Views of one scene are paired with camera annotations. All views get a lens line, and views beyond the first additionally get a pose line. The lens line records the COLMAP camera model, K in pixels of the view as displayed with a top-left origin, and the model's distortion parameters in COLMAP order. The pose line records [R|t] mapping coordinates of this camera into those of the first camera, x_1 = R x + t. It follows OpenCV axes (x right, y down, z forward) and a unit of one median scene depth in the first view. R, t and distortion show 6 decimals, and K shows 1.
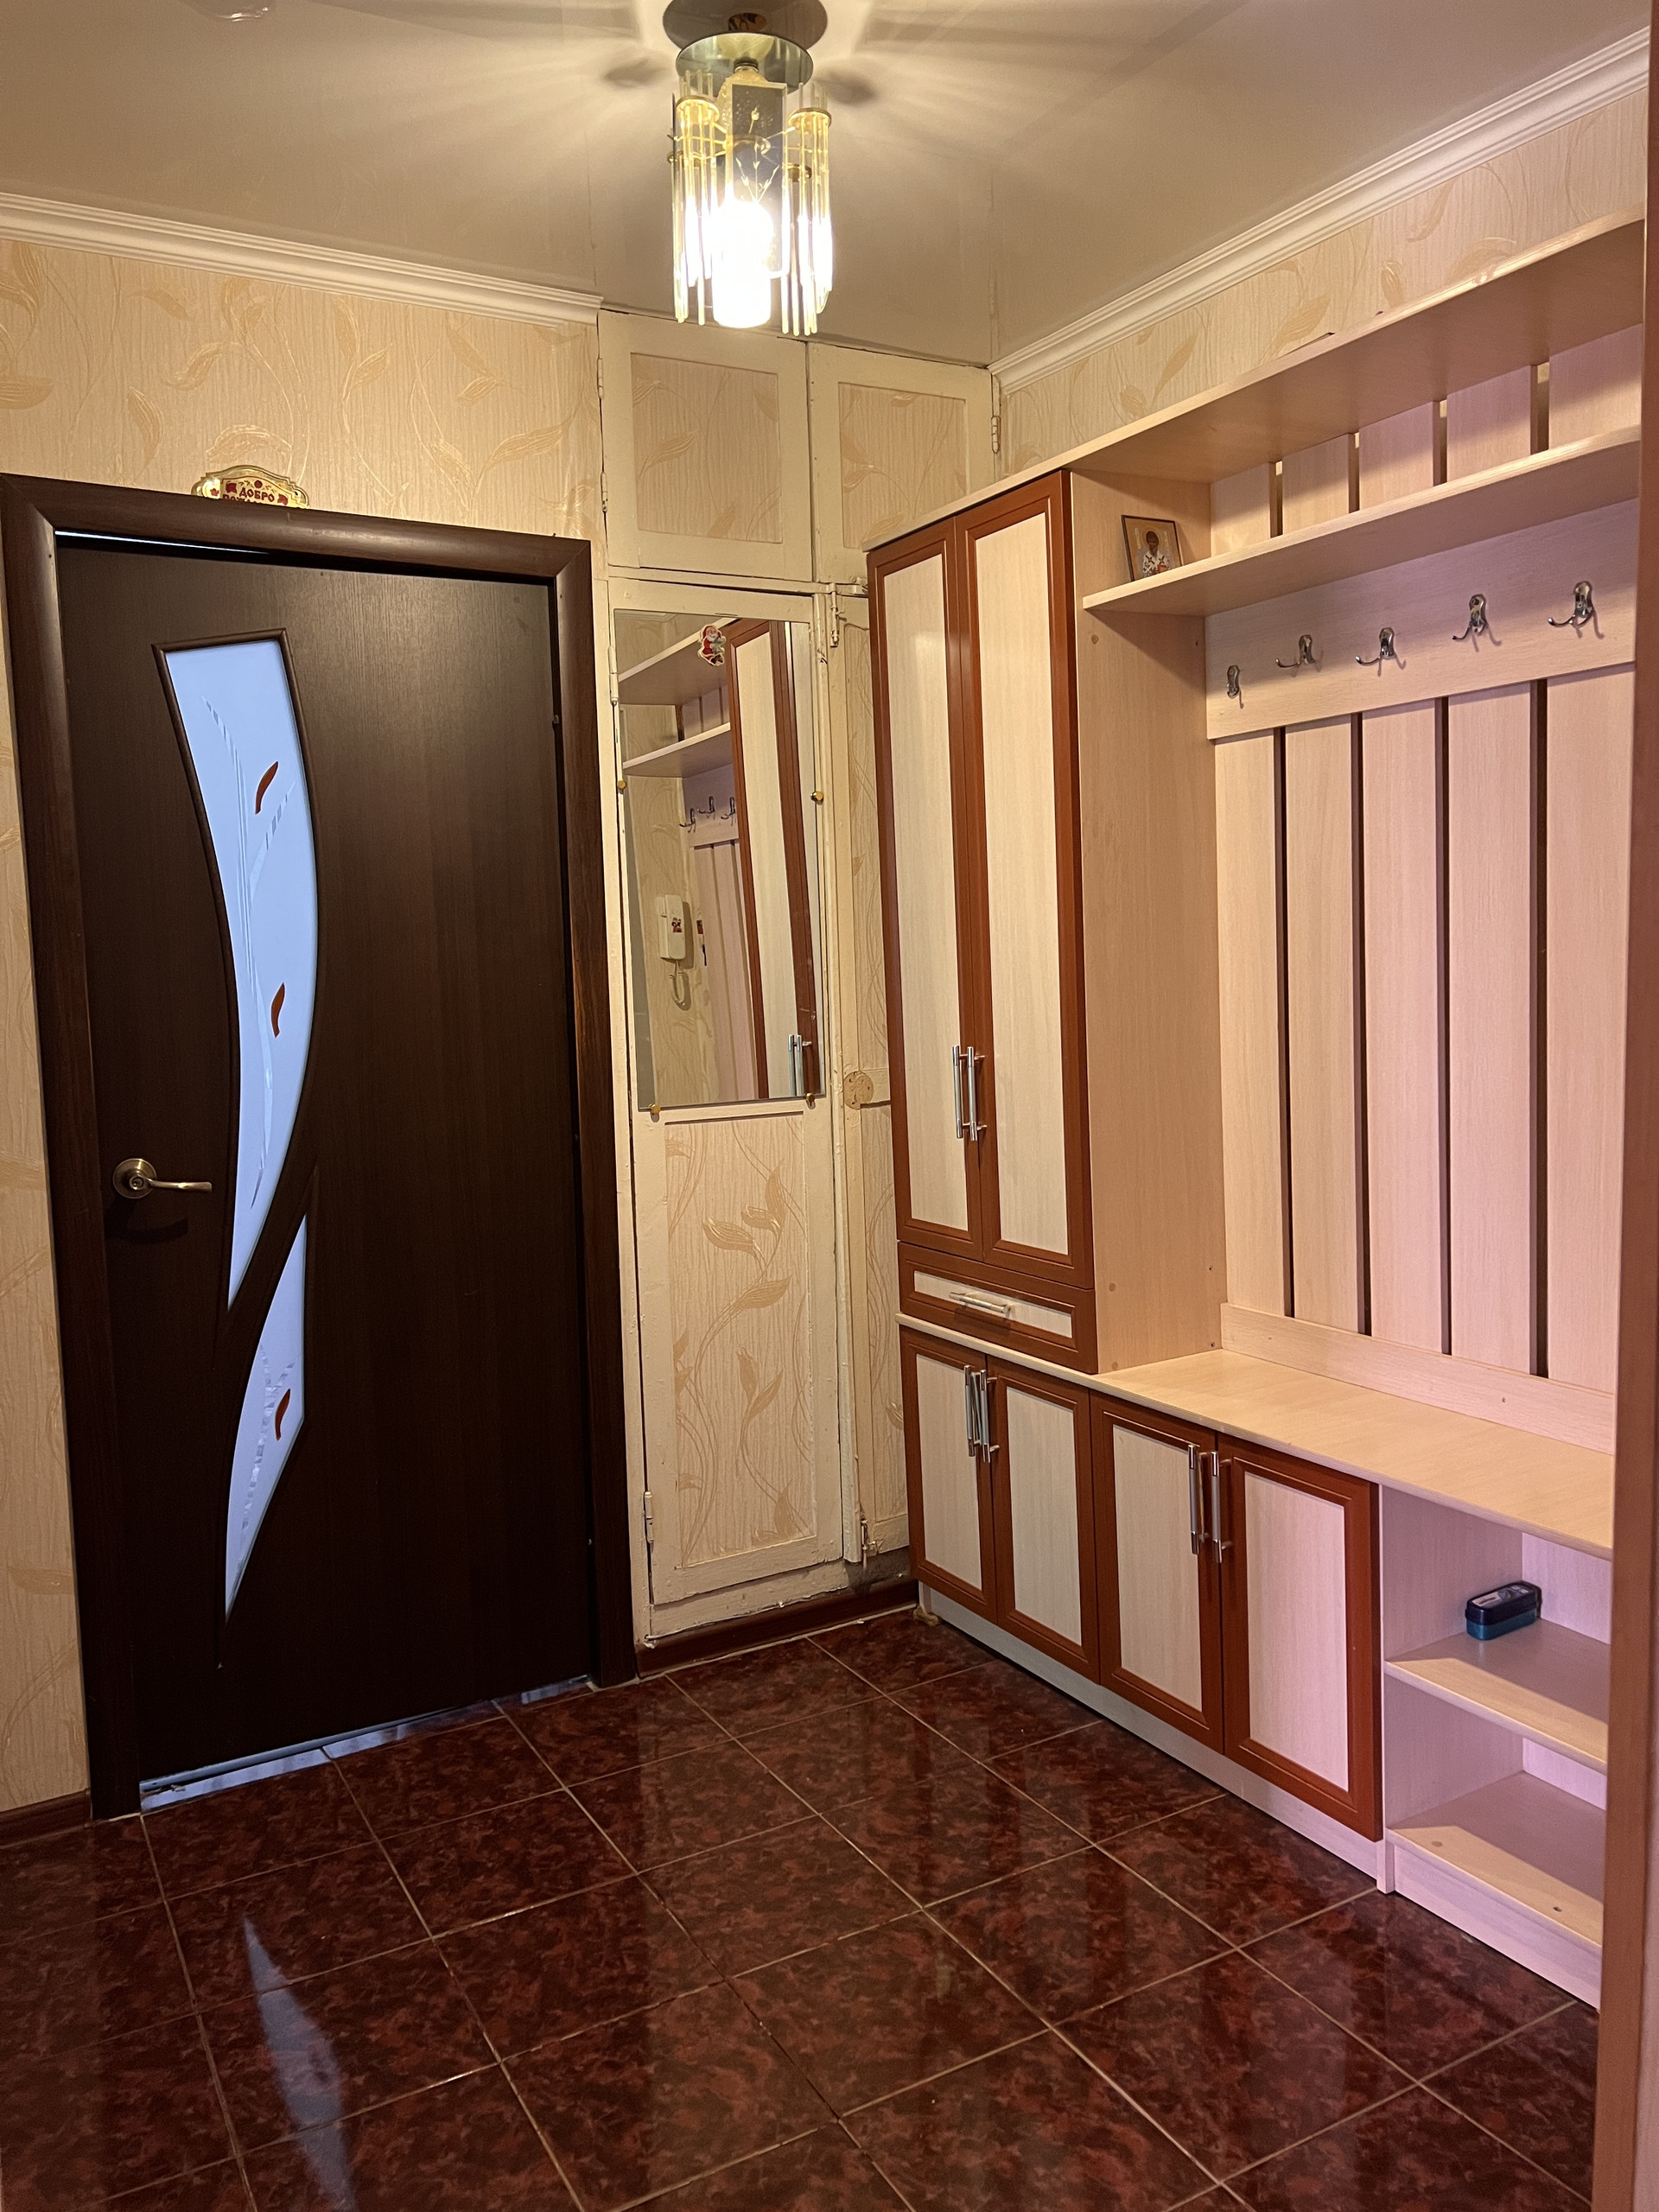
lens RADIAL K [[1650.1, 0, 829.4], [0, 1650.1, 1111.3], [0, 0, 1]] dist [0.049243, -0.034795]
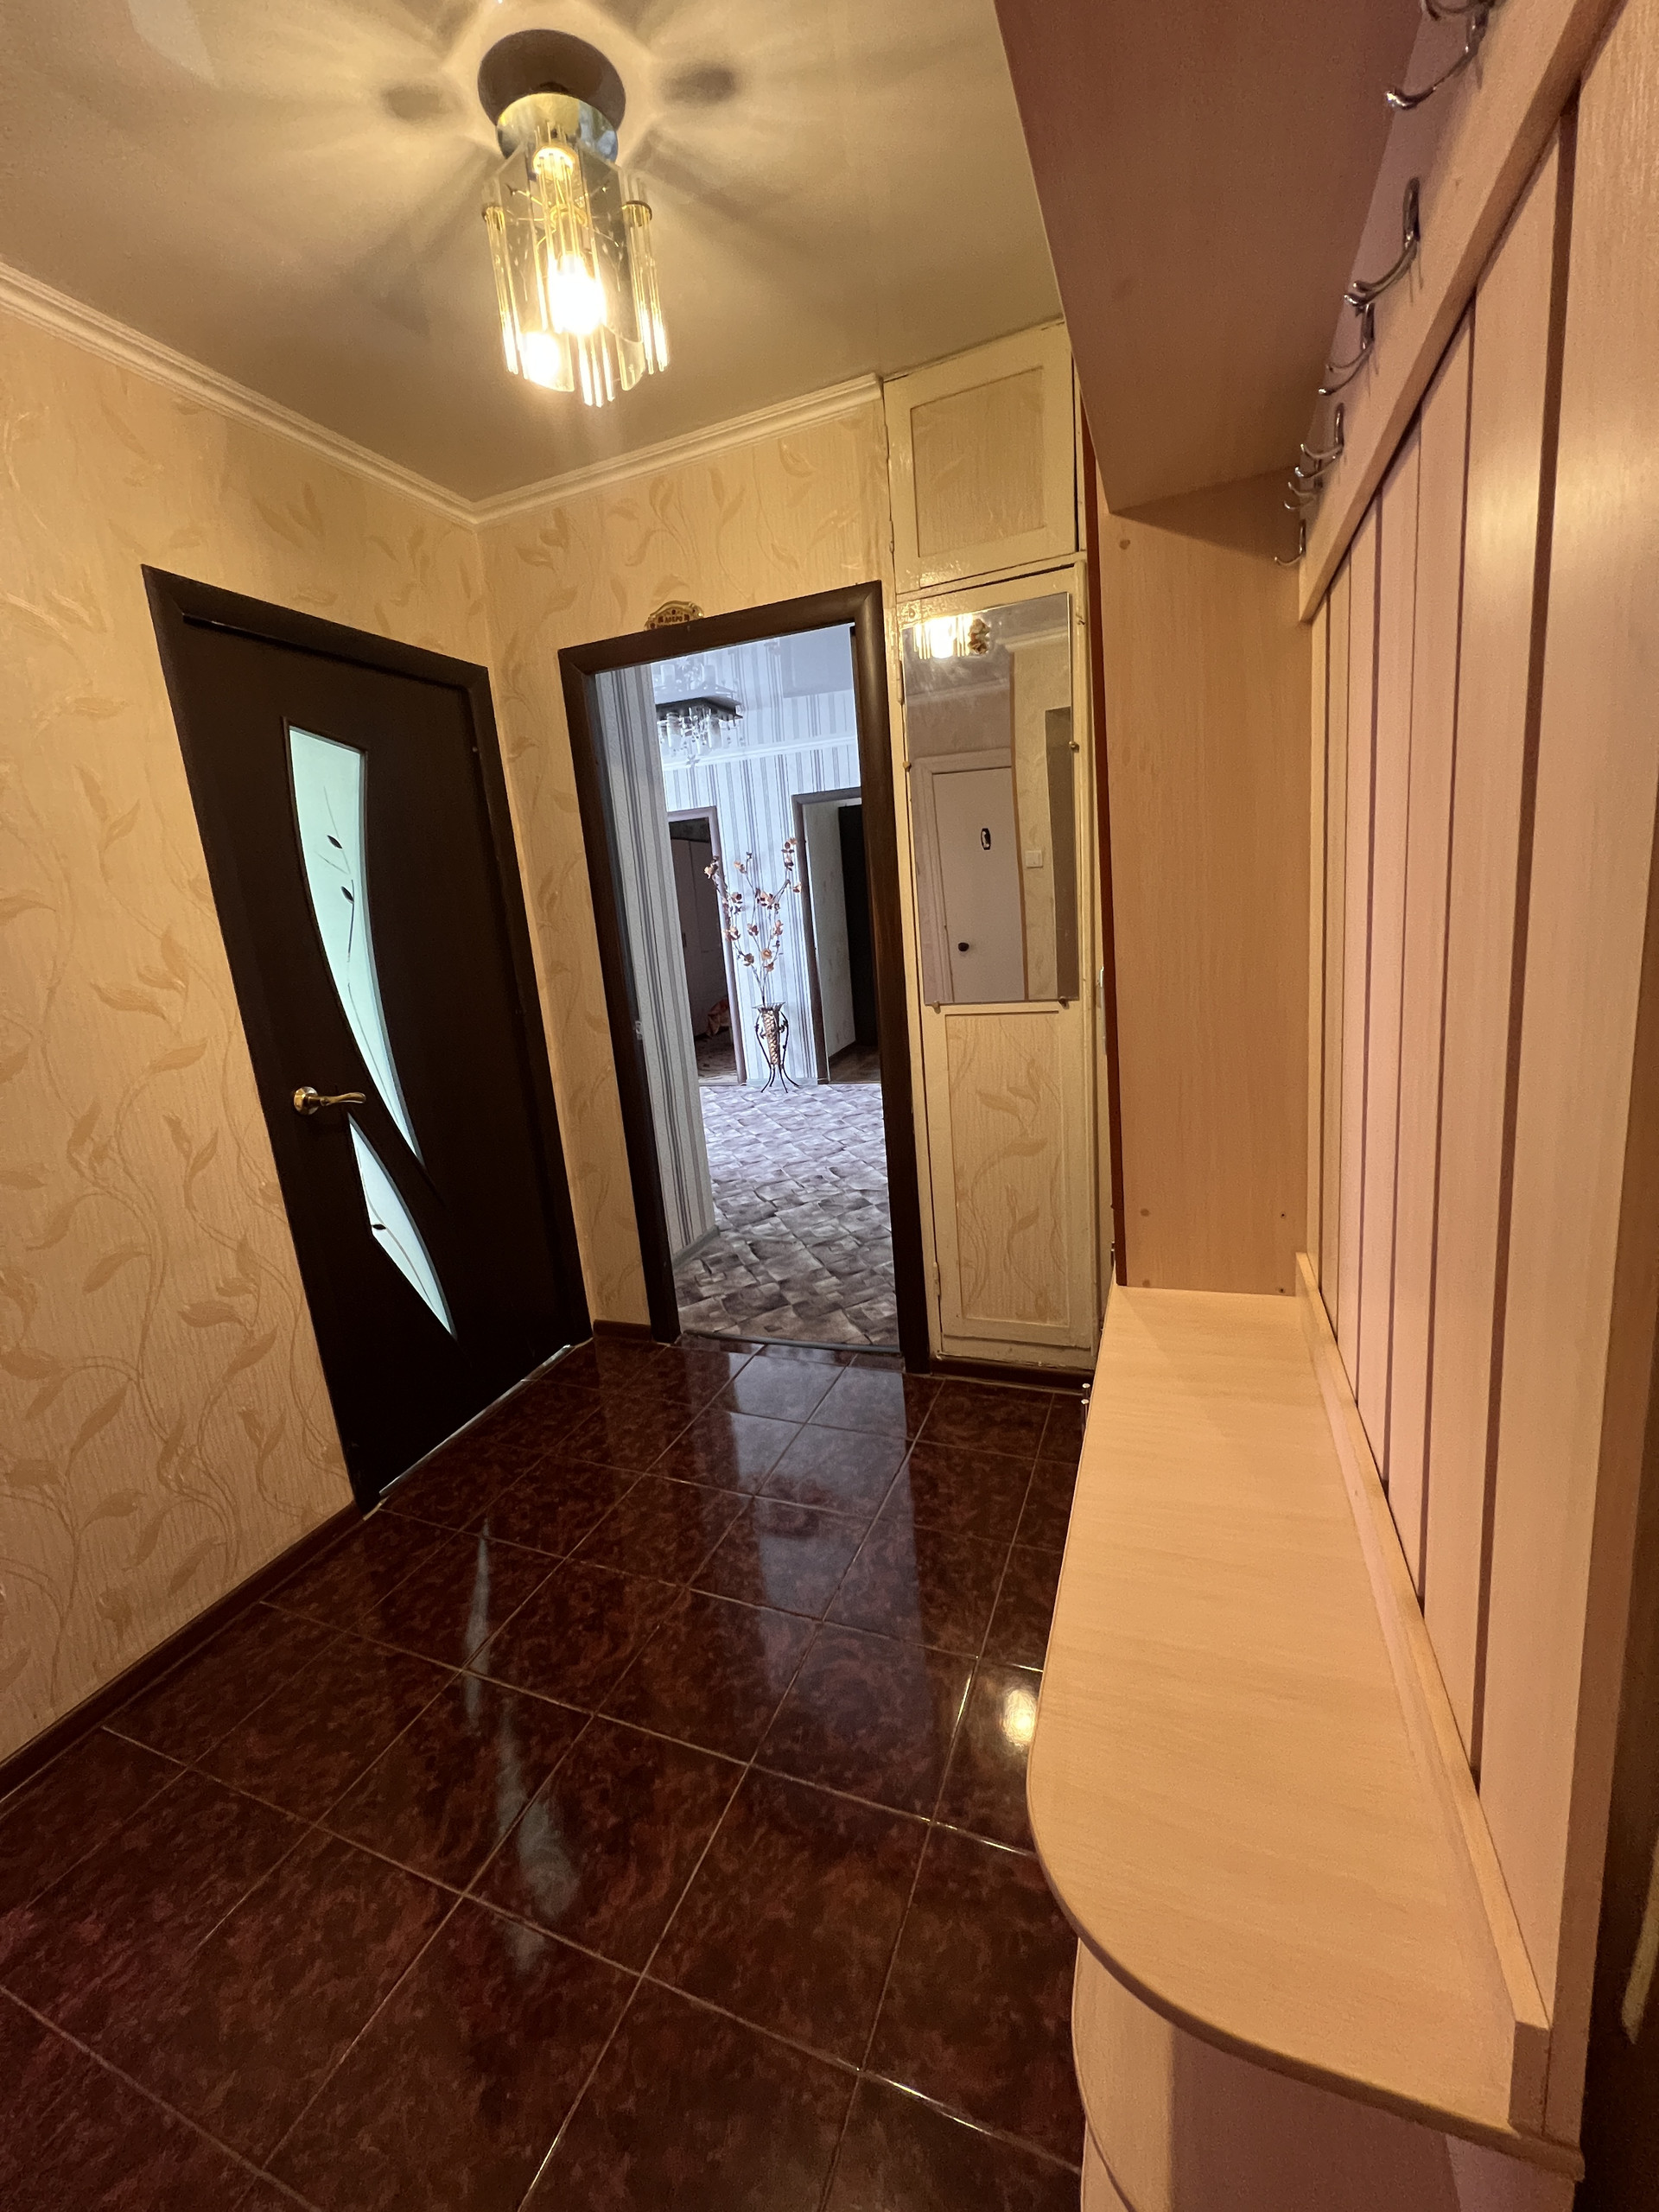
lens RADIAL K [[882.5, 0, 831.1], [0, 882.5, 1103.4], [0, 0, 1]] dist [-0.000345, -0.000183]
pose [[0.632054, 0.150173, -0.760234, 0.482056], [-0.009149, 0.982421, 0.186456, -0.066683], [0.774870, -0.110895, 0.622317, 0.529713]]
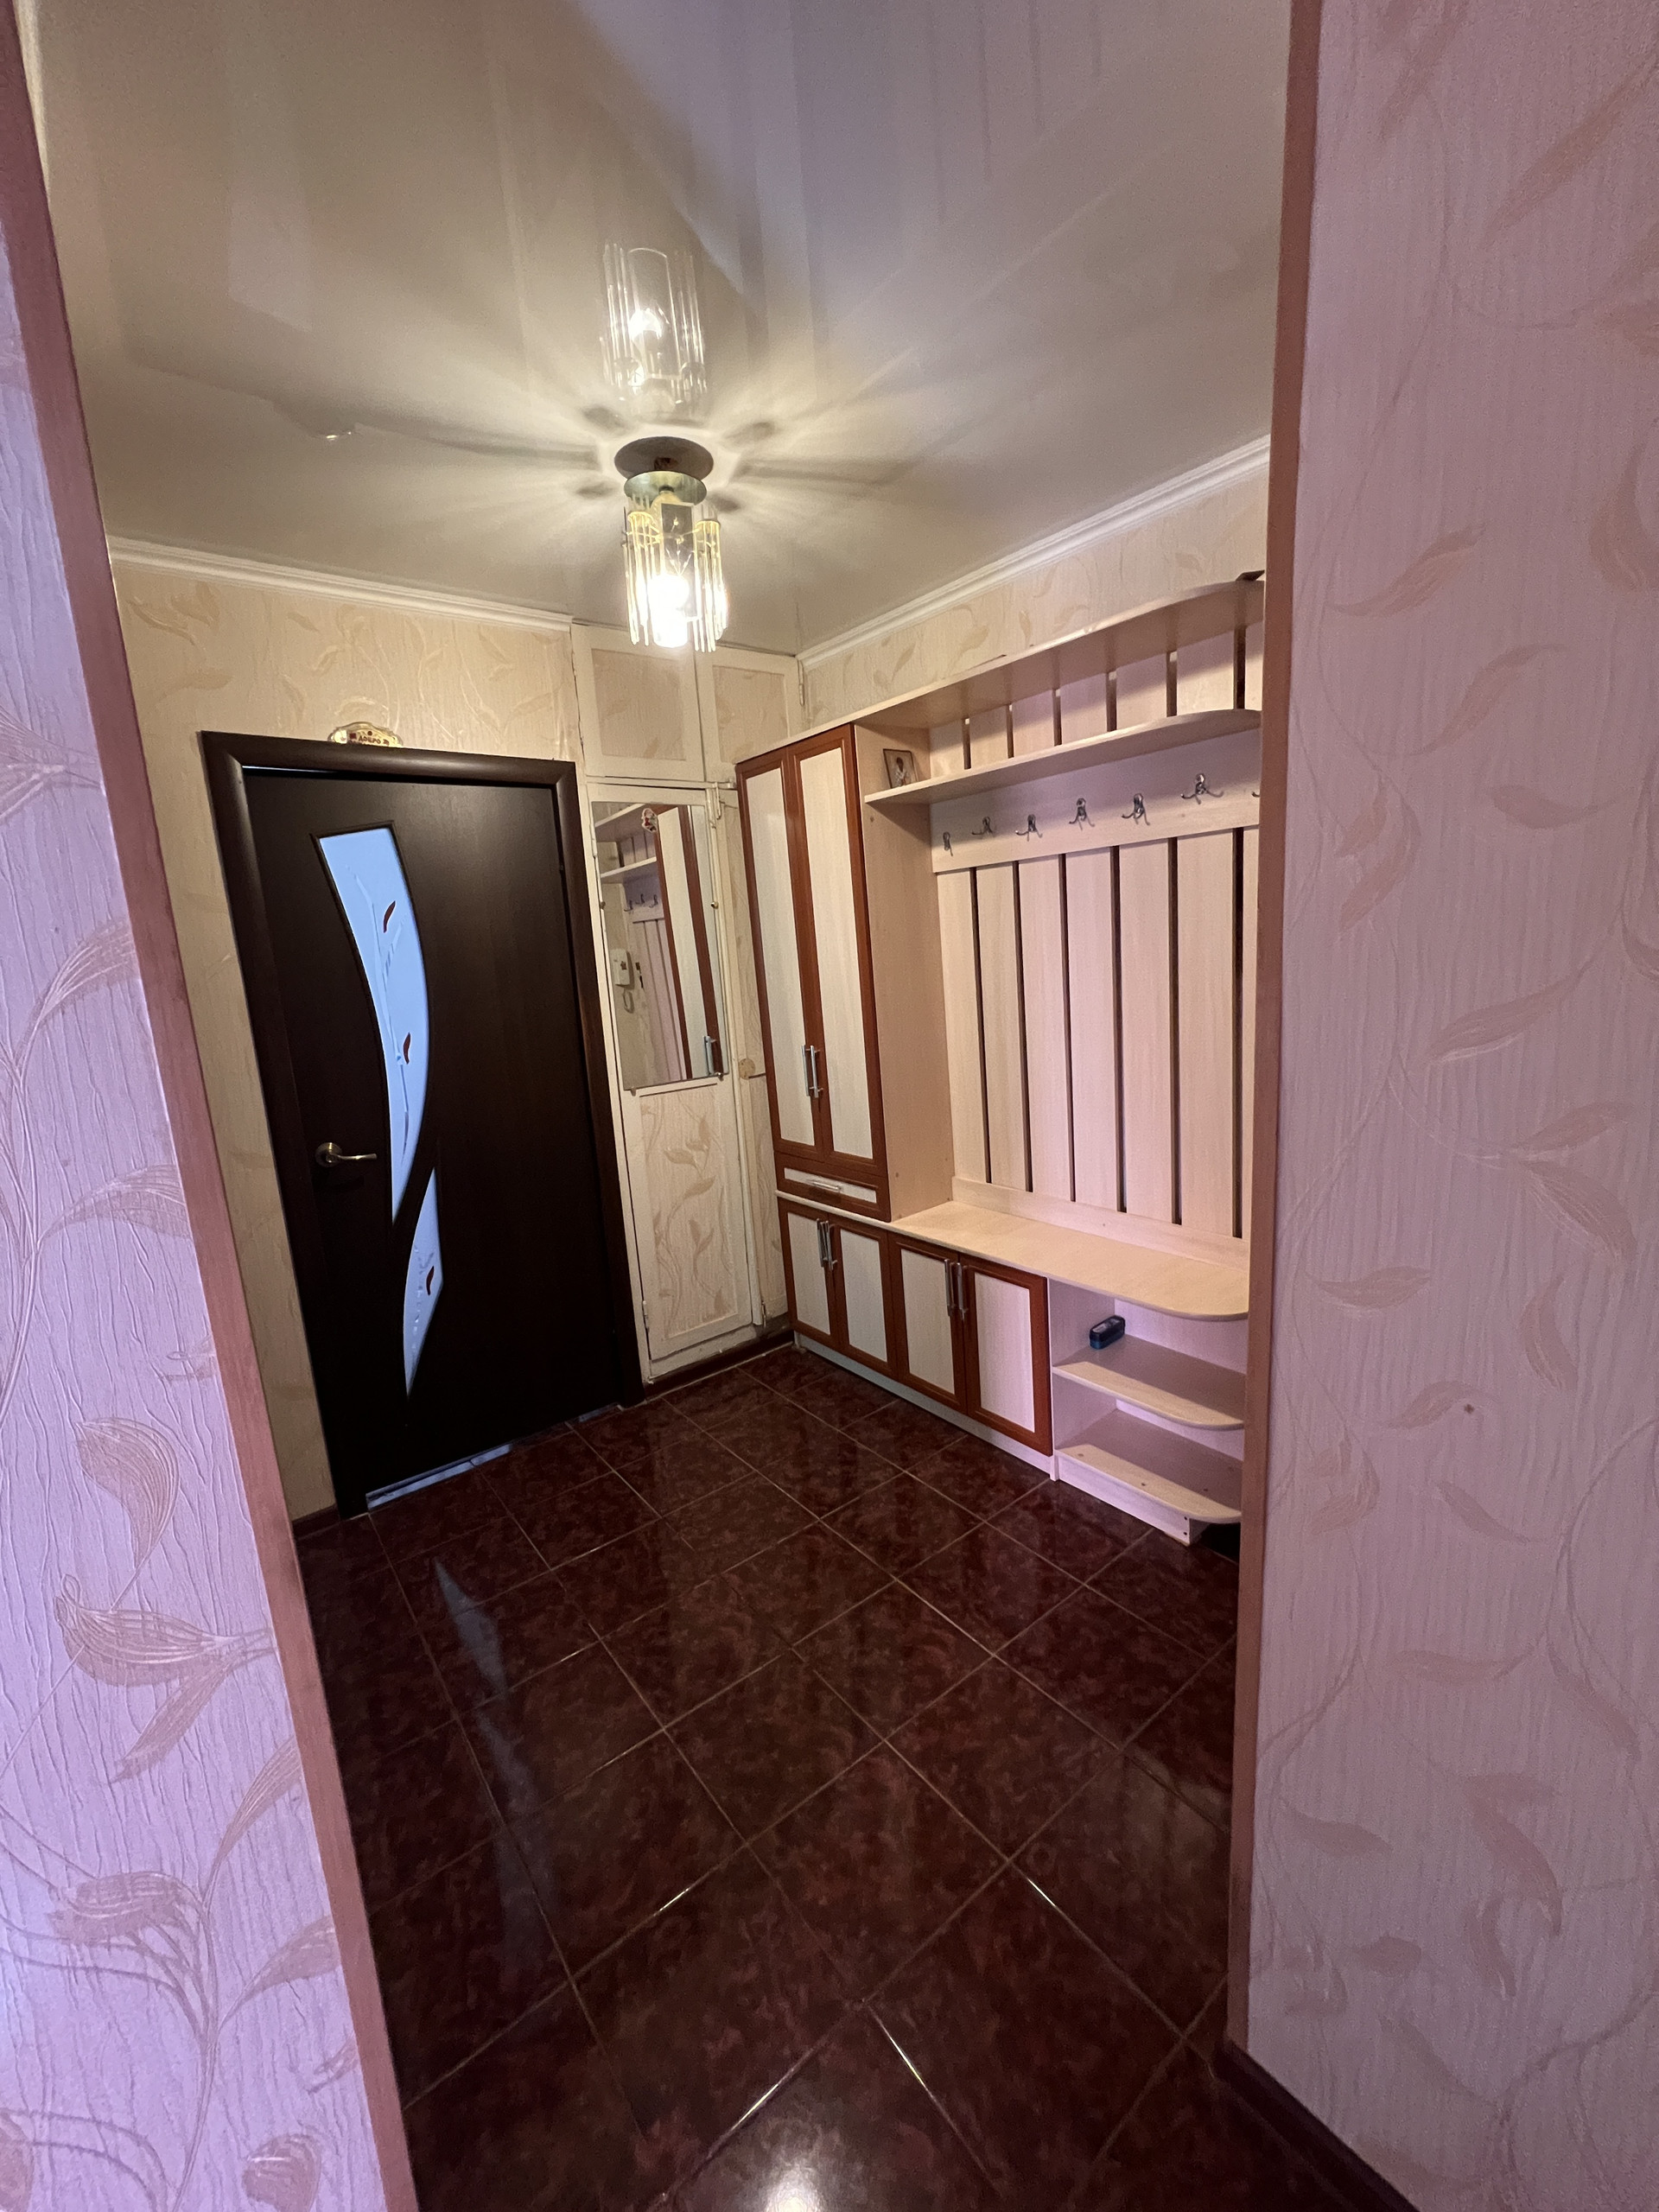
lens RADIAL K [[882.5, 0, 829.2], [0, 882.5, 1104.9], [0, 0, 1]] dist [-0.000345, -0.000183]
pose [[0.988025, -0.062088, 0.141252, -0.039255], [0.051608, 0.995719, 0.076683, -0.053165], [-0.145408, -0.068475, 0.986999, 0.046122]]
